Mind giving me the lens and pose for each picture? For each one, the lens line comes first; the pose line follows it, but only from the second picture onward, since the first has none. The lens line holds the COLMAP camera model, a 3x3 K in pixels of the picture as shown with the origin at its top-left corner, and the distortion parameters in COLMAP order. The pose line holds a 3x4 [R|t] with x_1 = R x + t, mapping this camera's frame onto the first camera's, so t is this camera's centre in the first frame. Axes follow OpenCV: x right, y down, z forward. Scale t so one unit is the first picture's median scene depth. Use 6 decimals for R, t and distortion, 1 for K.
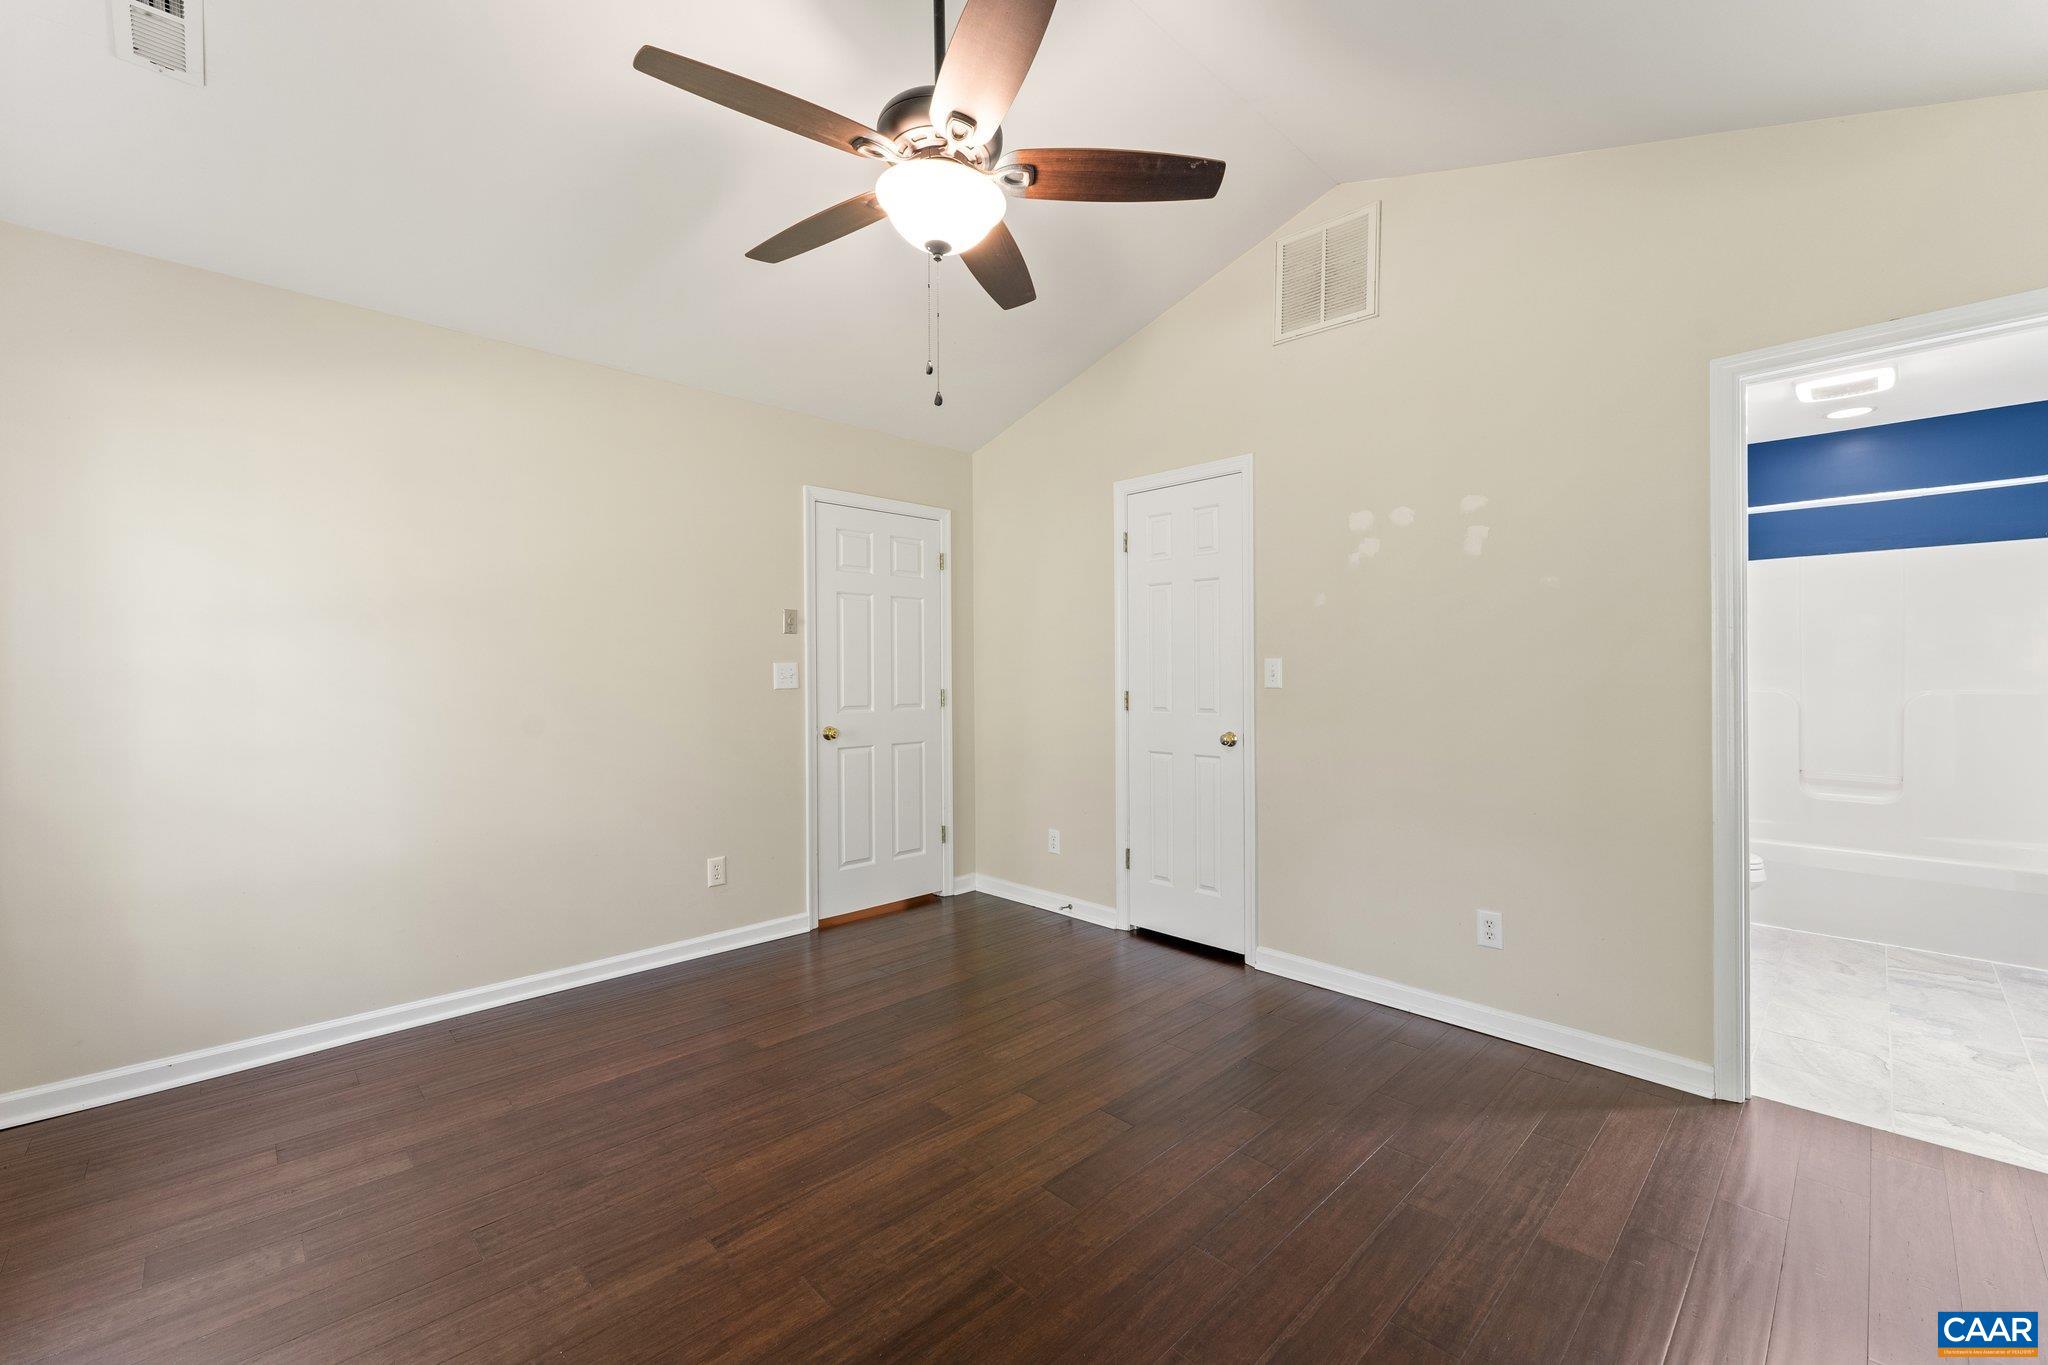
lens RADIAL K [[847.3, 0, 1027.9], [0, 847.3, 669.9], [0, 0, 1]] dist [0.015514, 0.000040]
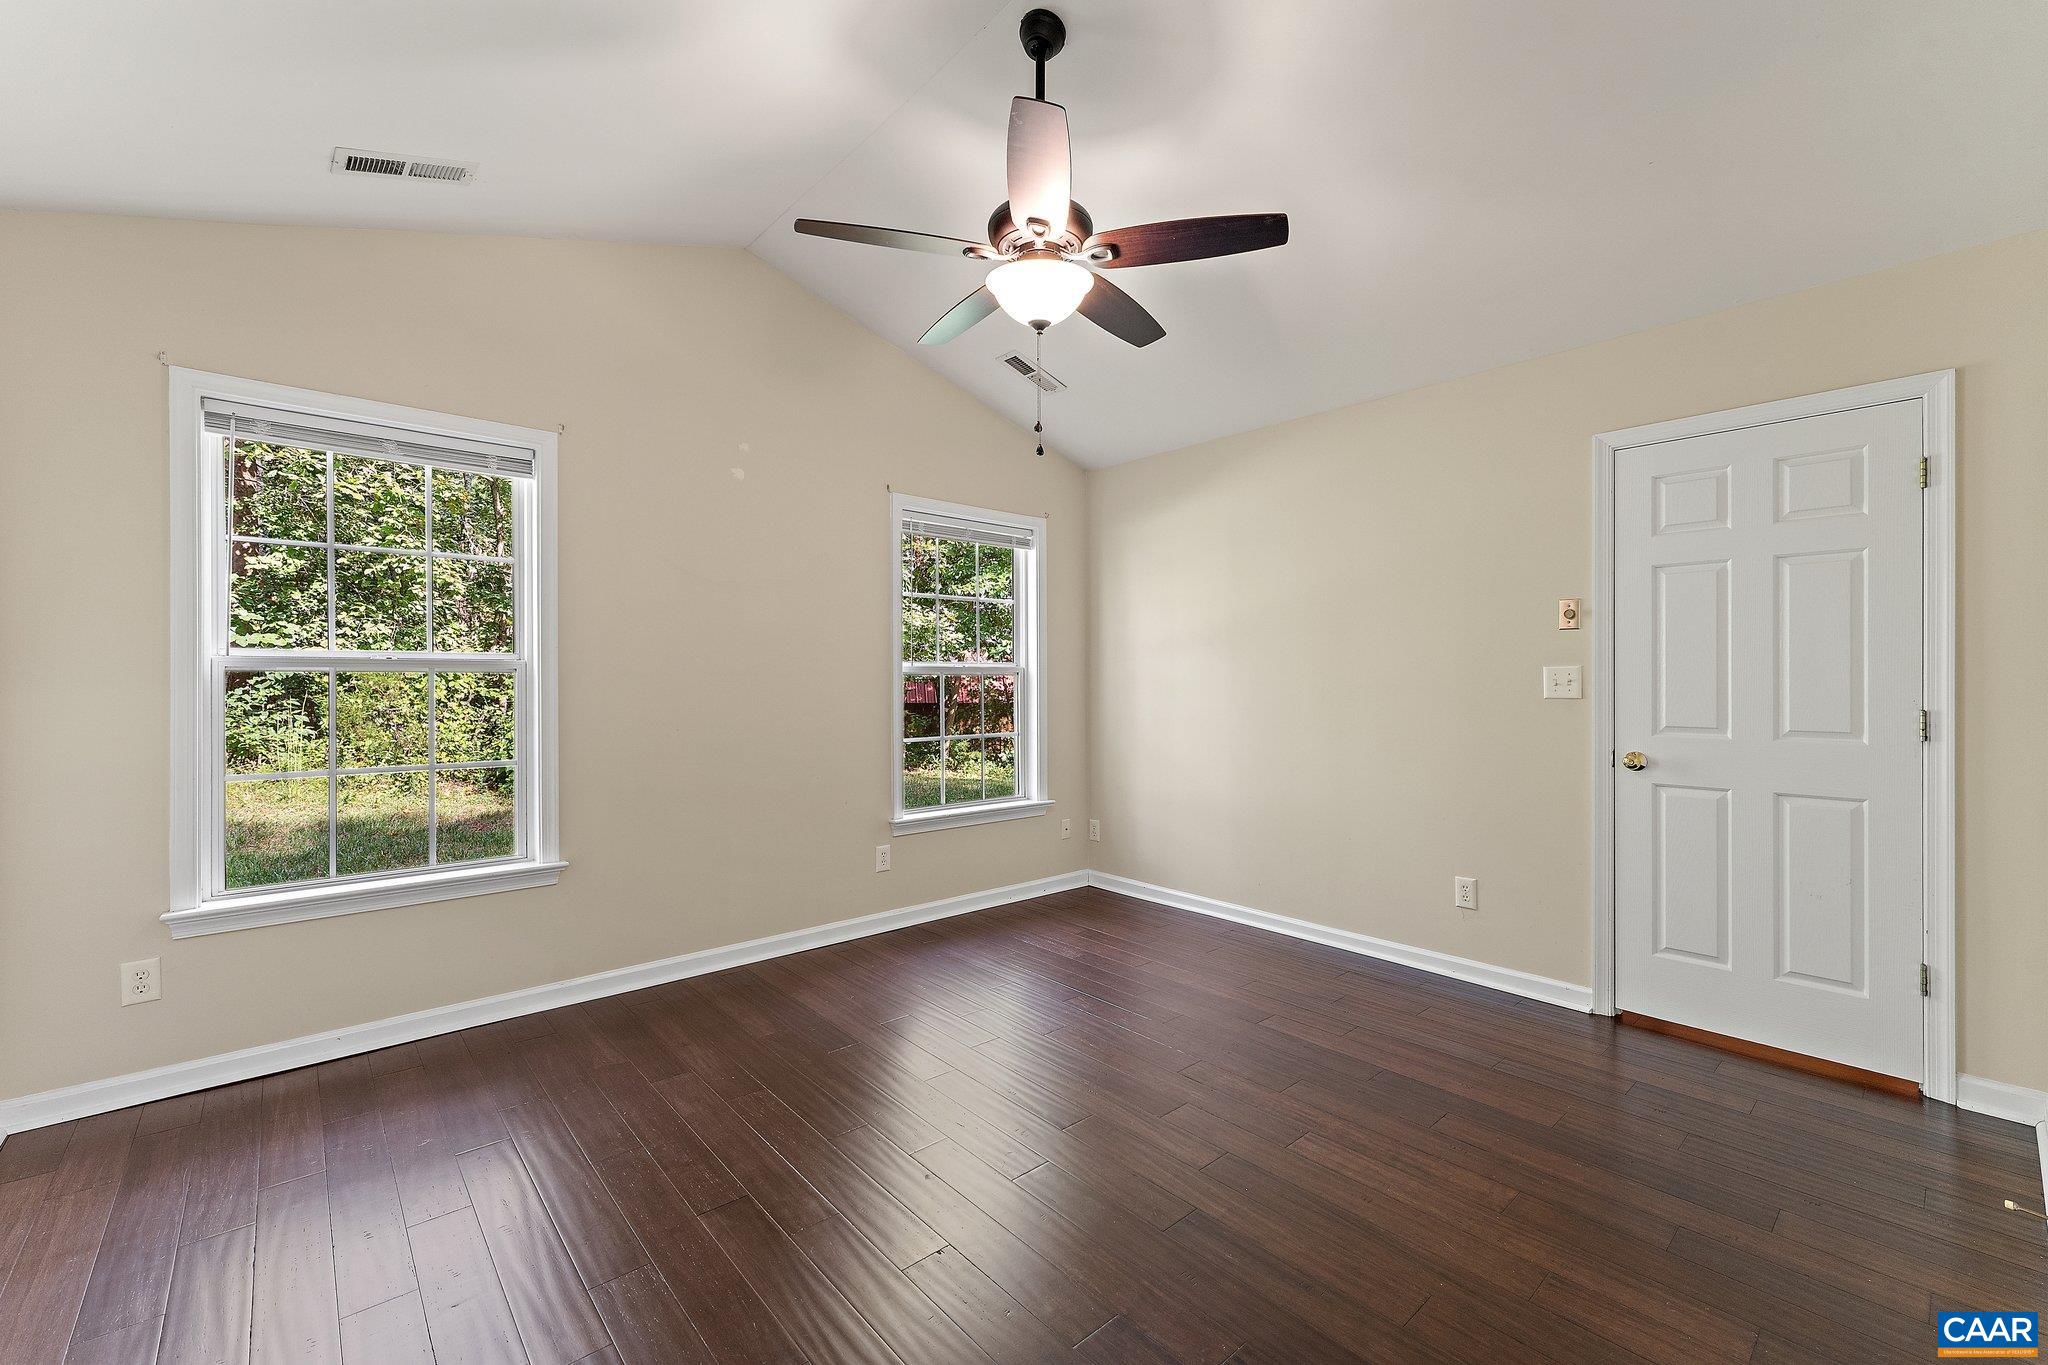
lens RADIAL K [[833.1, 0, 970.6], [0, 833.1, 671.3], [0, 0, 1]] dist [0.003006, 0.000288]
pose [[-0.091146, 0.001714, -0.995836, 0.528600], [0.008919, 0.999960, 0.000905, -0.008680], [0.995798, -0.008799, -0.091158, 0.491186]]
